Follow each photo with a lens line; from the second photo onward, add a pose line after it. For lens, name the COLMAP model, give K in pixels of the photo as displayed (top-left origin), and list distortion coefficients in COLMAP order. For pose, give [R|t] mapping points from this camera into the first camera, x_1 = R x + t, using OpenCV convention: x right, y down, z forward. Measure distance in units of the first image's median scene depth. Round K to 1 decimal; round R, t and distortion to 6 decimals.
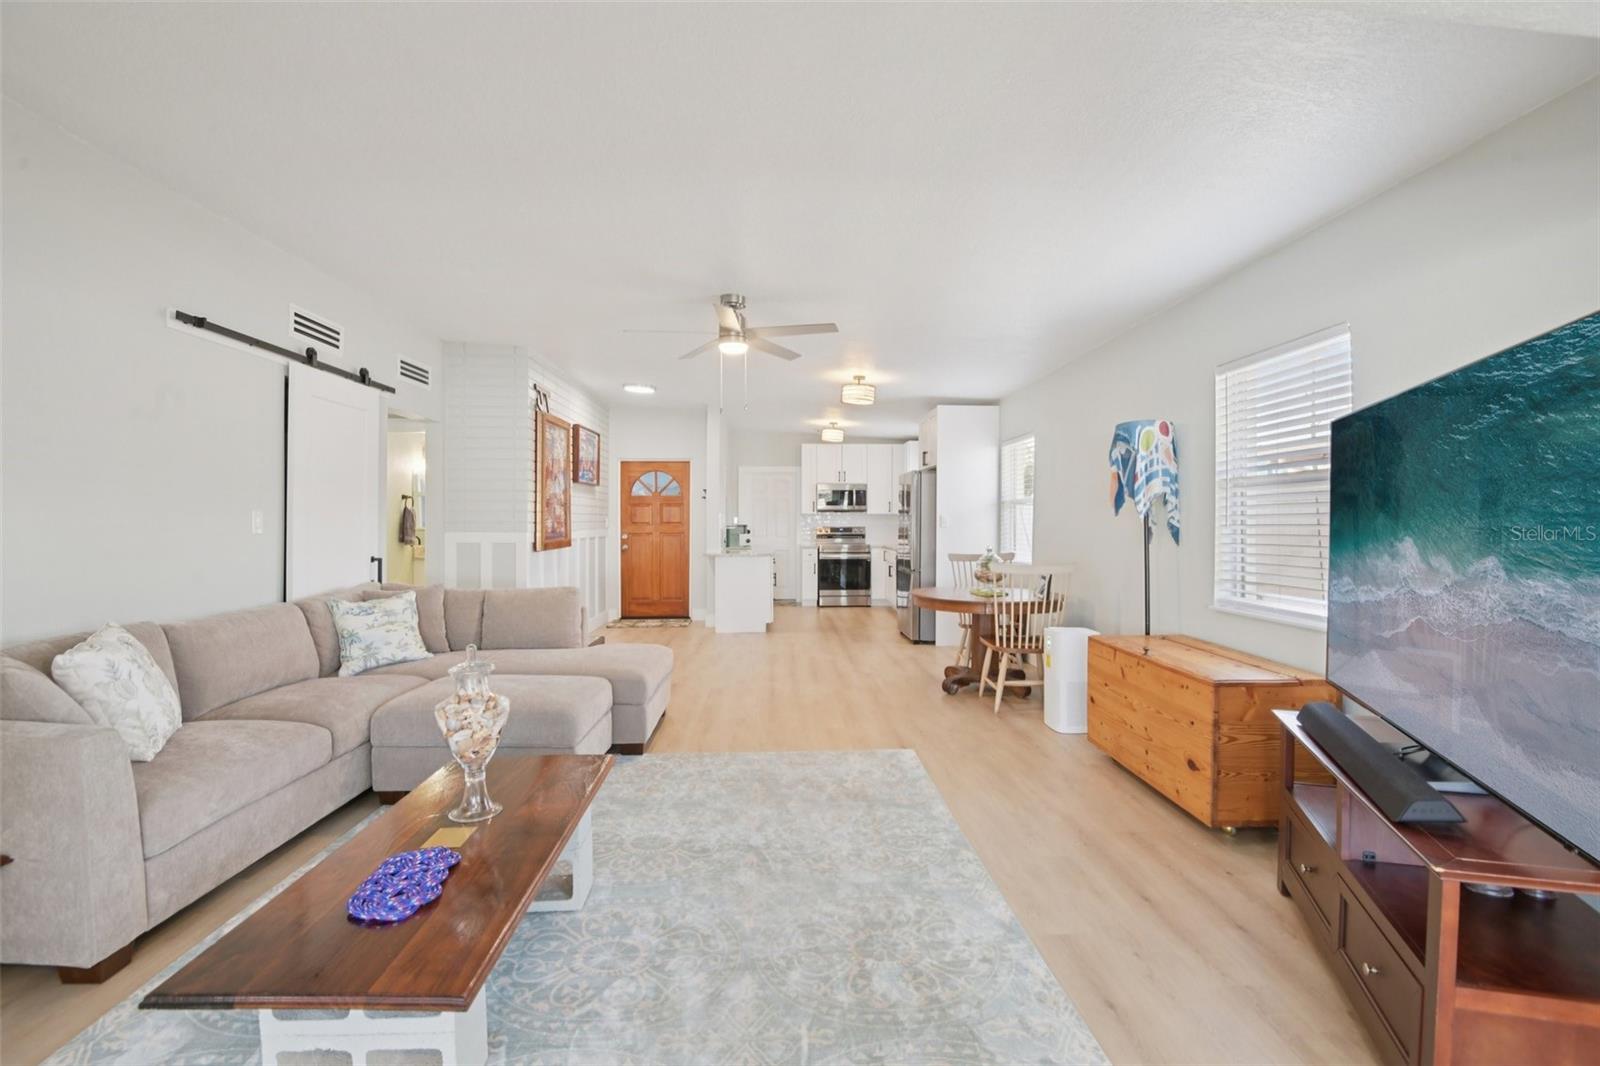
lens RADIAL K [[715.8, 0, 808.4], [0, 715.8, 518.9], [0, 0, 1]] dist [-0.032838, -0.001478]
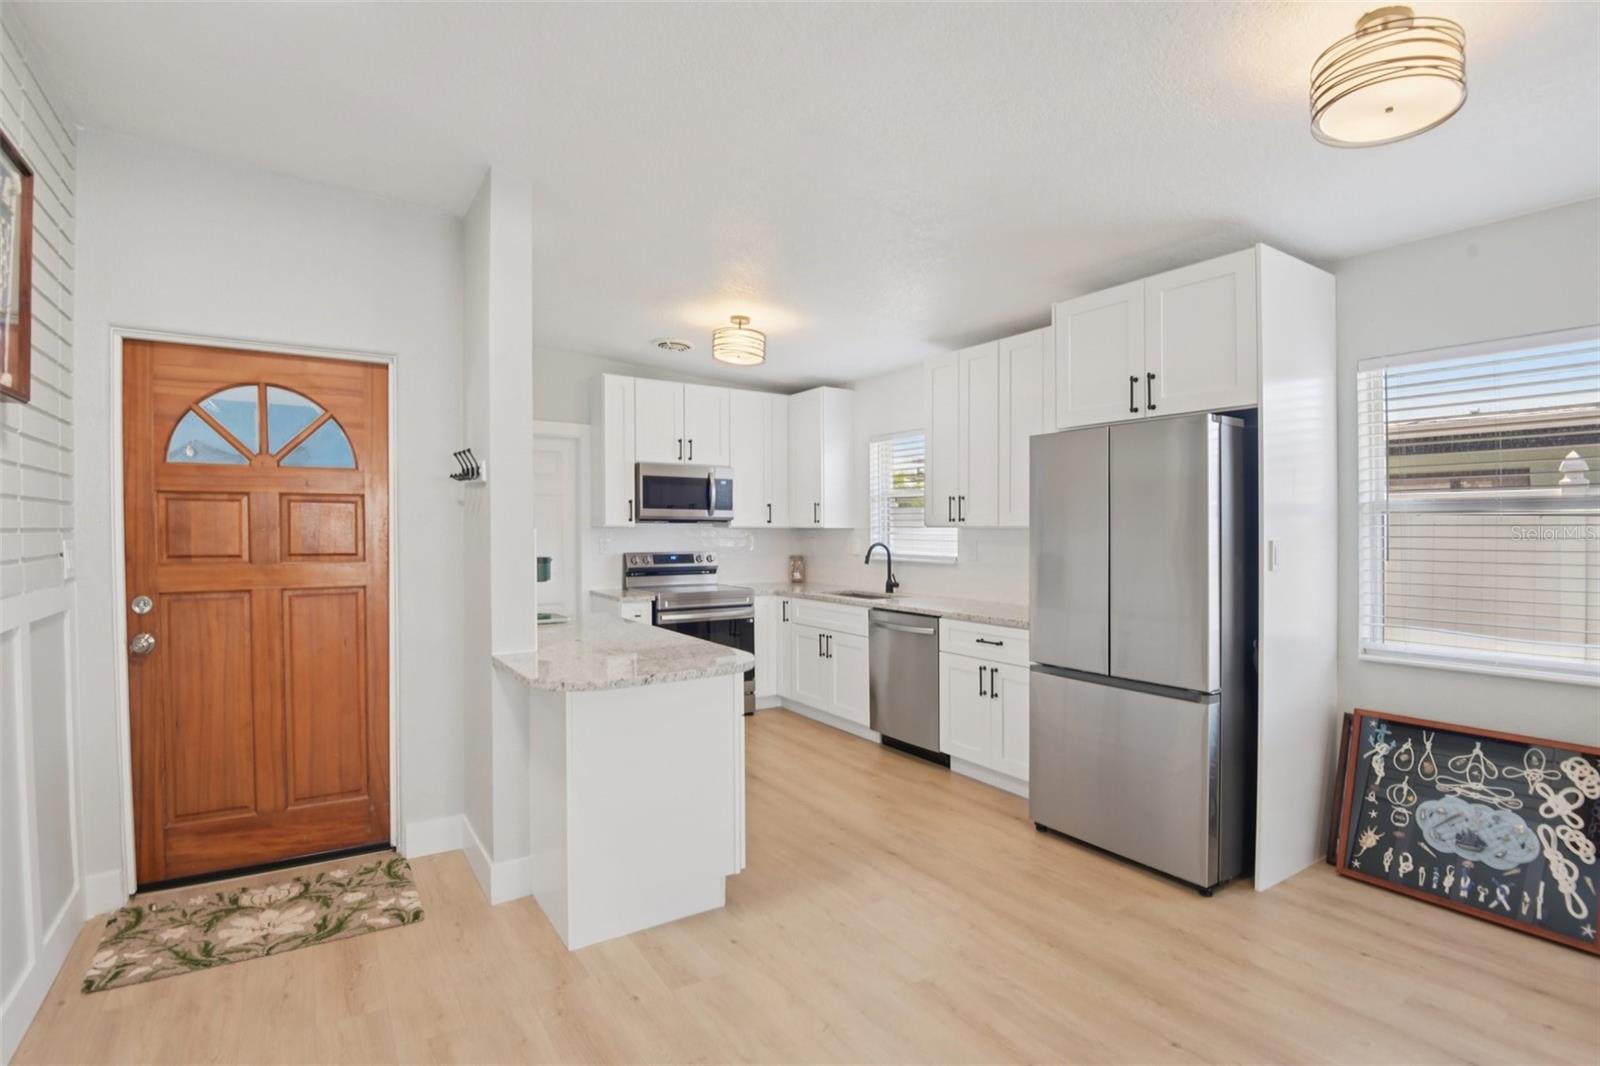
lens RADIAL K [[760.5, 0, 799.4], [0, 760.5, 537.8], [0, 0, 1]] dist [-0.046427, 0.001095]
pose [[0.864446, -0.000581, 0.502726, -0.359825], [-0.006632, 0.999899, 0.012559, -0.015819], [-0.502683, -0.014191, 0.864355, 1.251586]]
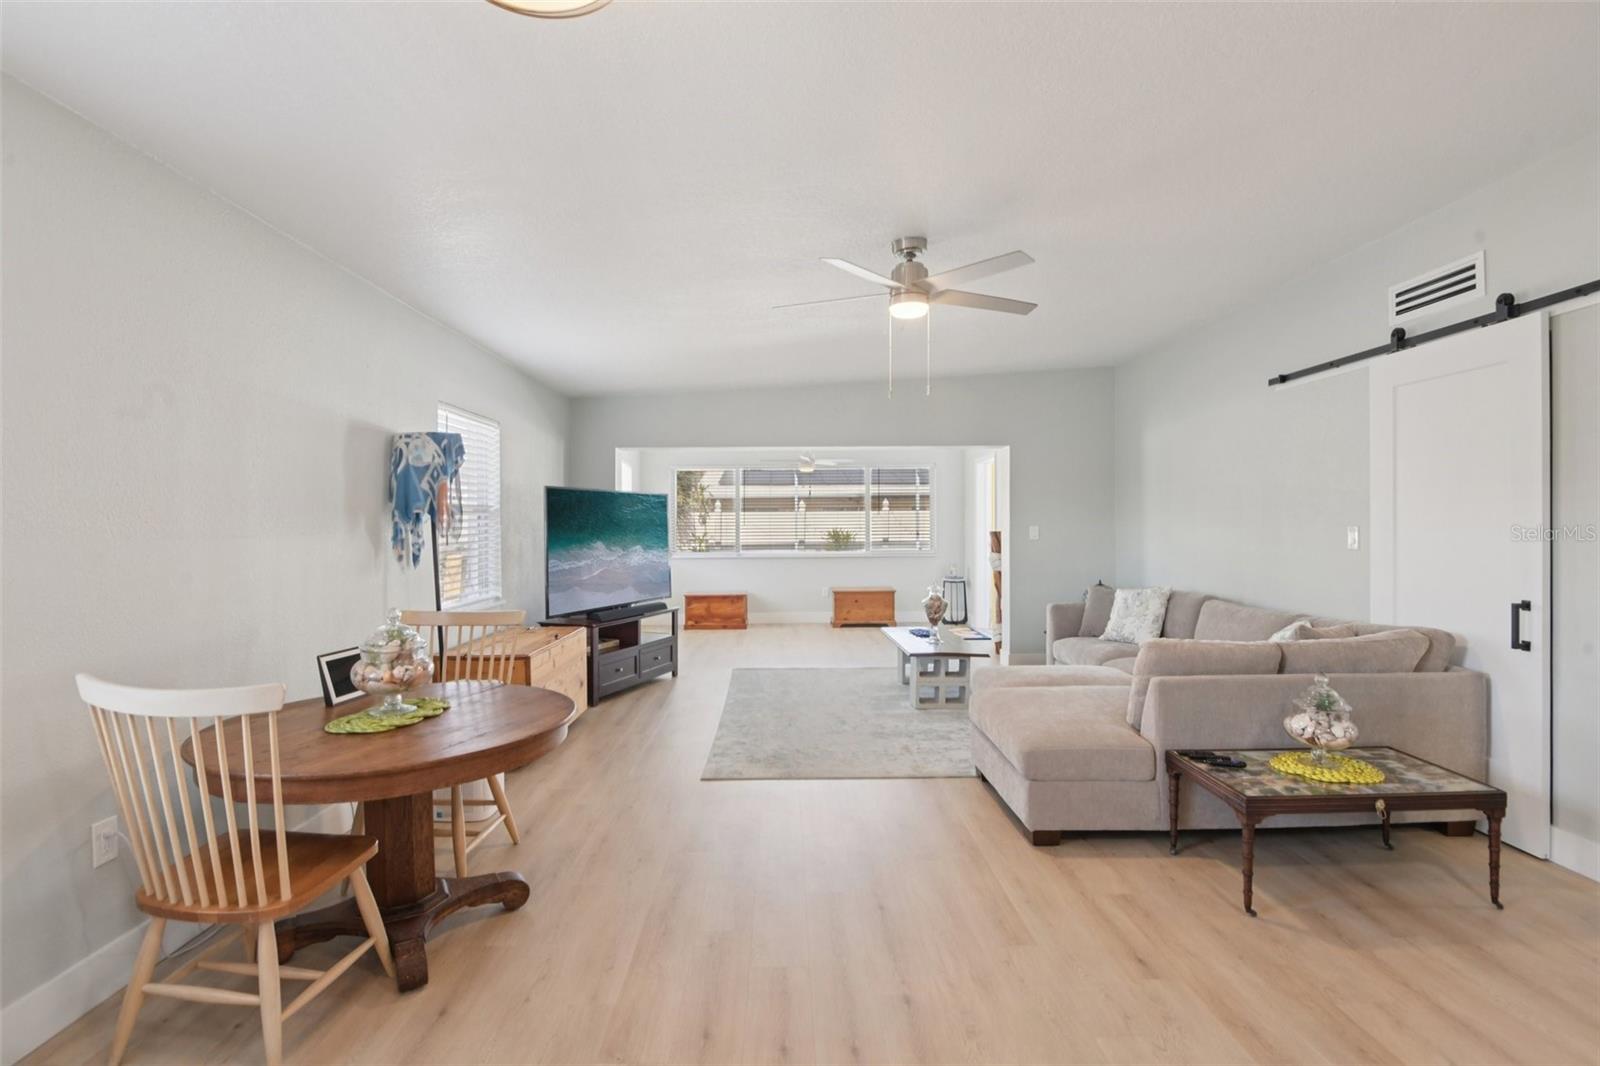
lens RADIAL K [[848.6, 0, 798.6], [0, 848.6, 527.9], [0, 0, 1]] dist [0.004207, 0.000334]
pose [[-0.999381, 0.006221, 0.034638, -0.020976], [0.006441, 0.999960, 0.006248, -0.013390], [-0.034598, 0.006467, -0.999380, 1.909708]]
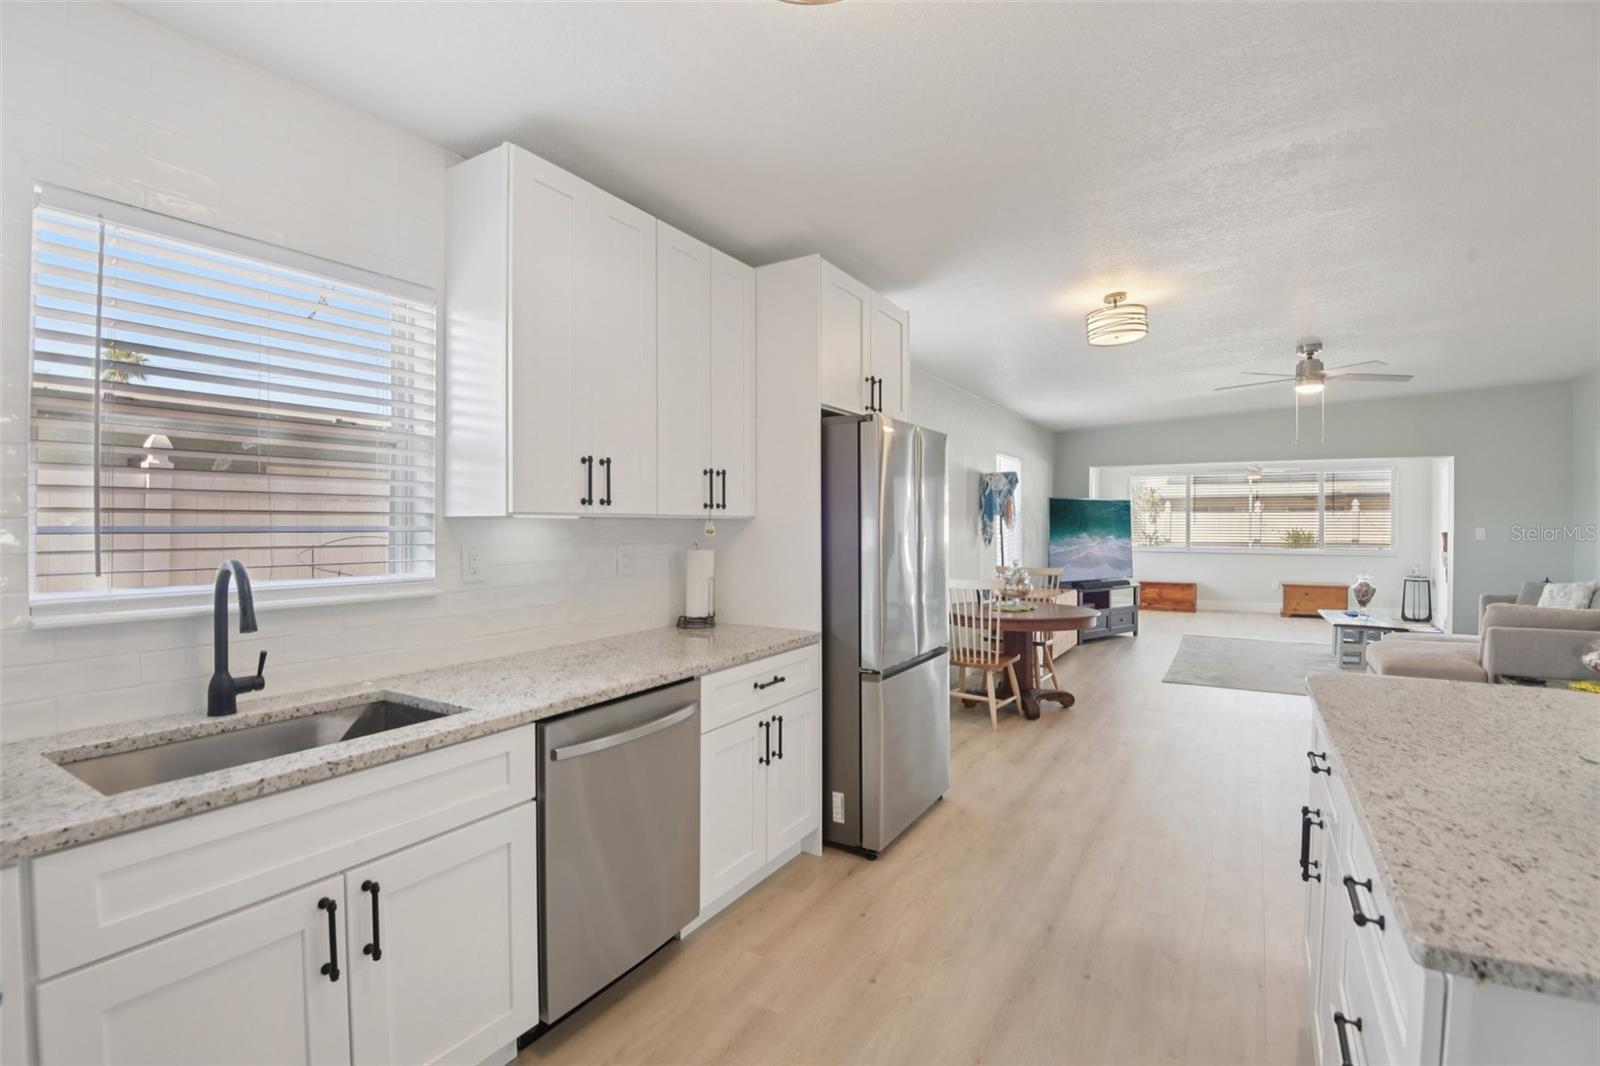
lens RADIAL K [[760.5, 0, 768.2], [0, 760.5, 520.2], [0, 0, 1]] dist [-0.046427, 0.001095]
pose [[-0.815658, -0.000580, 0.578534, -0.073910], [-0.001844, 0.999997, -0.001597, -0.014341], [-0.578531, -0.002370, -0.815657, 2.414423]]
